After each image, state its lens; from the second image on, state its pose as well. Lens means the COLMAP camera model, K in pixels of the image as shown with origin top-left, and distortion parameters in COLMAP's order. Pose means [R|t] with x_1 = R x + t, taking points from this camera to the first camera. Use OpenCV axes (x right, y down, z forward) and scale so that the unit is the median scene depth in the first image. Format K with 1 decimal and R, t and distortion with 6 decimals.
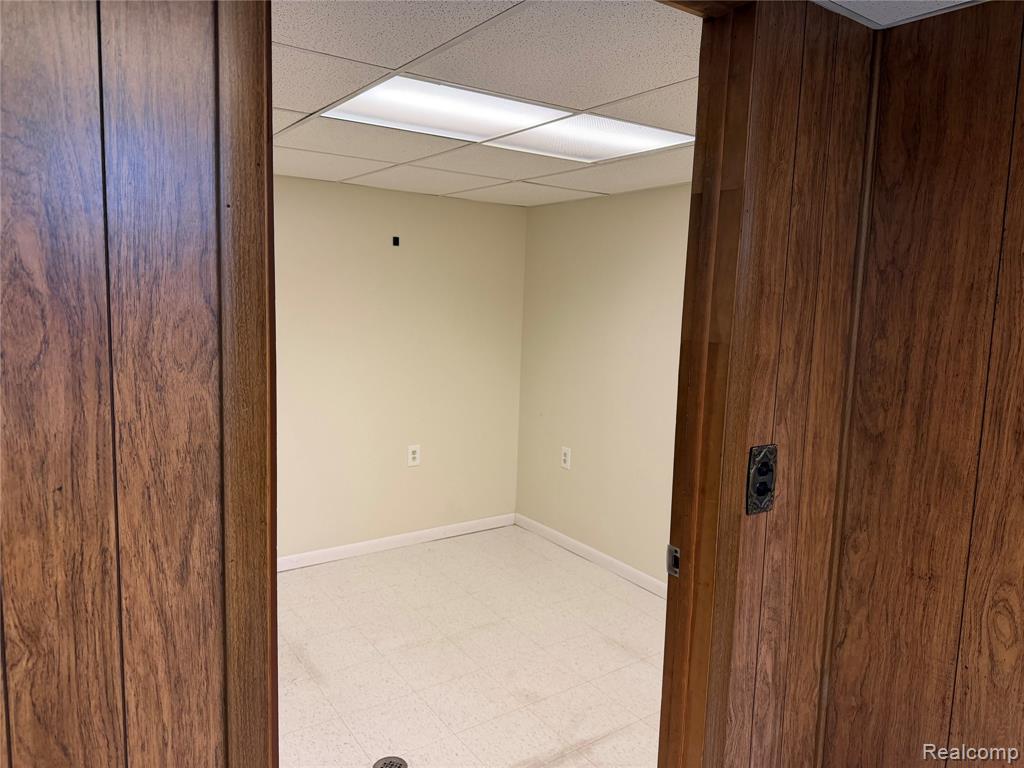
lens RADIAL K [[717.1, 0, 512.0], [0, 717.1, 384.0], [0, 0, 1]] dist [0.029865, -0.044756]
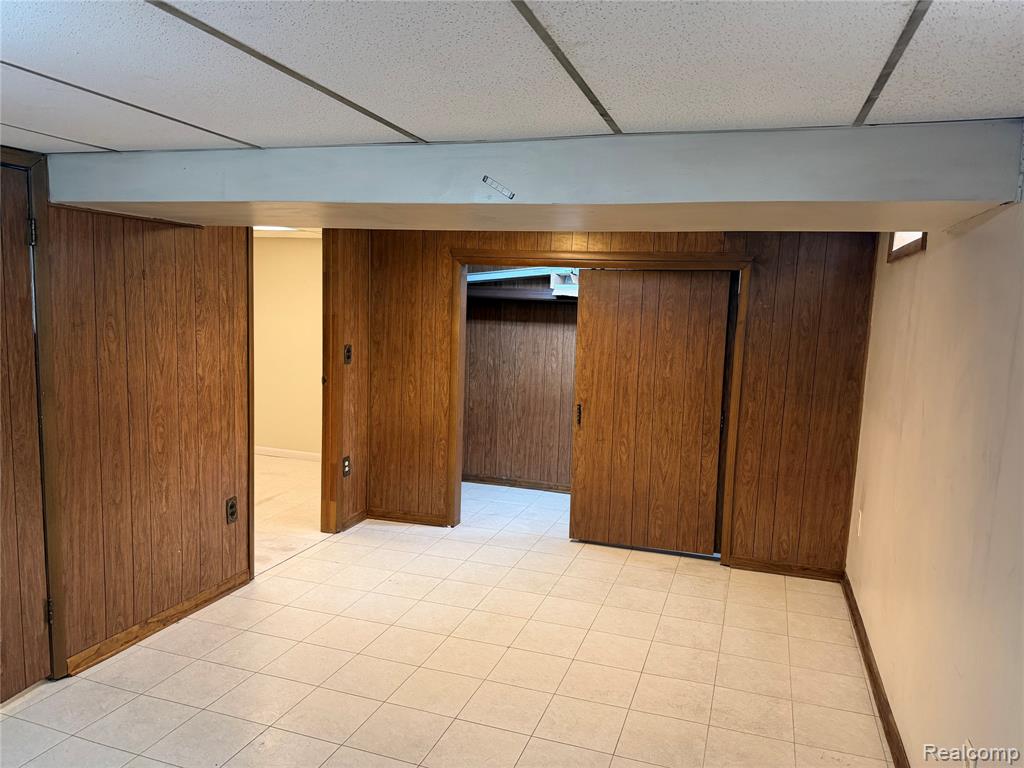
lens RADIAL K [[721.9, 0, 517.1], [0, 721.9, 379.3], [0, 0, 1]] dist [0.192757, -0.290479]
pose [[0.800967, -0.067308, 0.594913, -1.103796], [0.062199, 0.997639, 0.029129, 0.201431], [-0.595469, 0.013671, 0.803262, -2.320213]]
